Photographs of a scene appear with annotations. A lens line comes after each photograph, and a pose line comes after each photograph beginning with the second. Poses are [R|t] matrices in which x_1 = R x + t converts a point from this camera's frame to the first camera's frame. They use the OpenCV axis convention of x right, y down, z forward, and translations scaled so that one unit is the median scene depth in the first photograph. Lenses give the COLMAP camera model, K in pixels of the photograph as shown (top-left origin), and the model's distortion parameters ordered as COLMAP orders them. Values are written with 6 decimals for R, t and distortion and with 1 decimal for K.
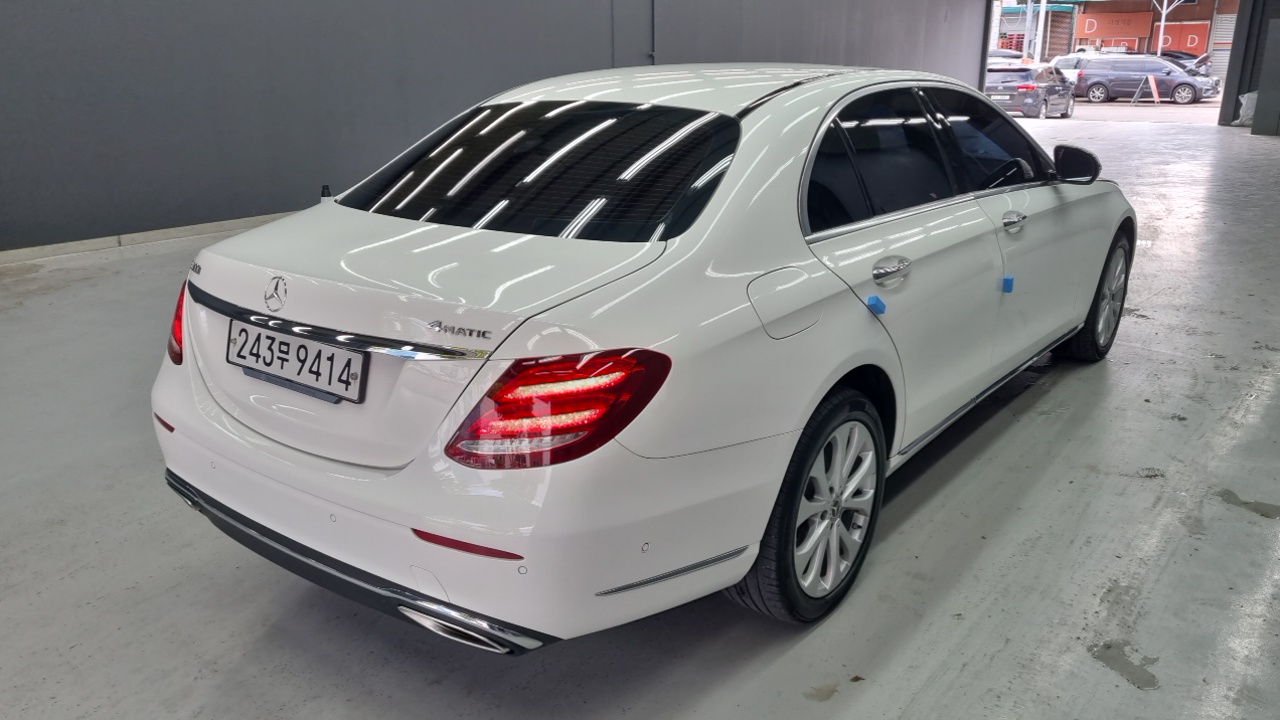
lens RADIAL K [[976.3, 0, 644.8], [0, 976.3, 397.6], [0, 0, 1]] dist [0.033096, -0.027368]
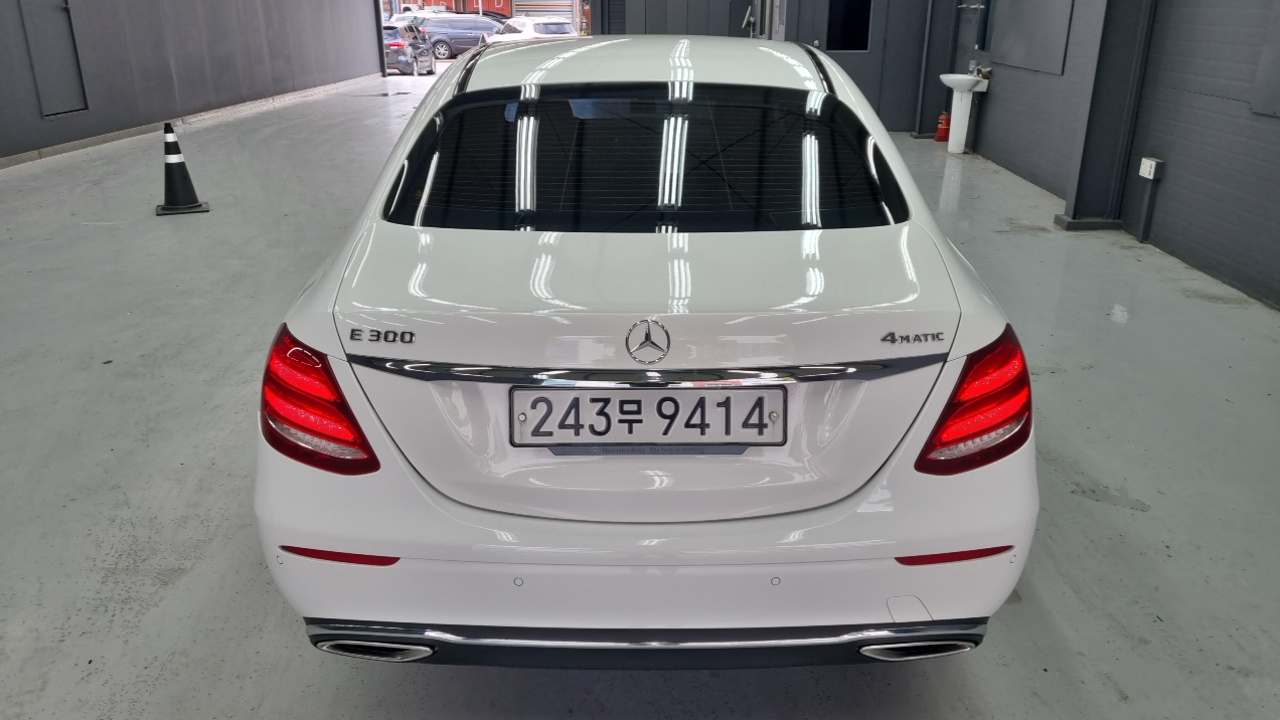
lens RADIAL K [[976.3, 0, 654.7], [0, 976.3, 388.8], [0, 0, 1]] dist [0.033096, -0.027368]
pose [[0.773538, -0.215362, 0.596035, -0.811164], [0.195335, 0.975722, 0.099046, -0.138202], [-0.602896, 0.039811, 0.796826, 0.341455]]
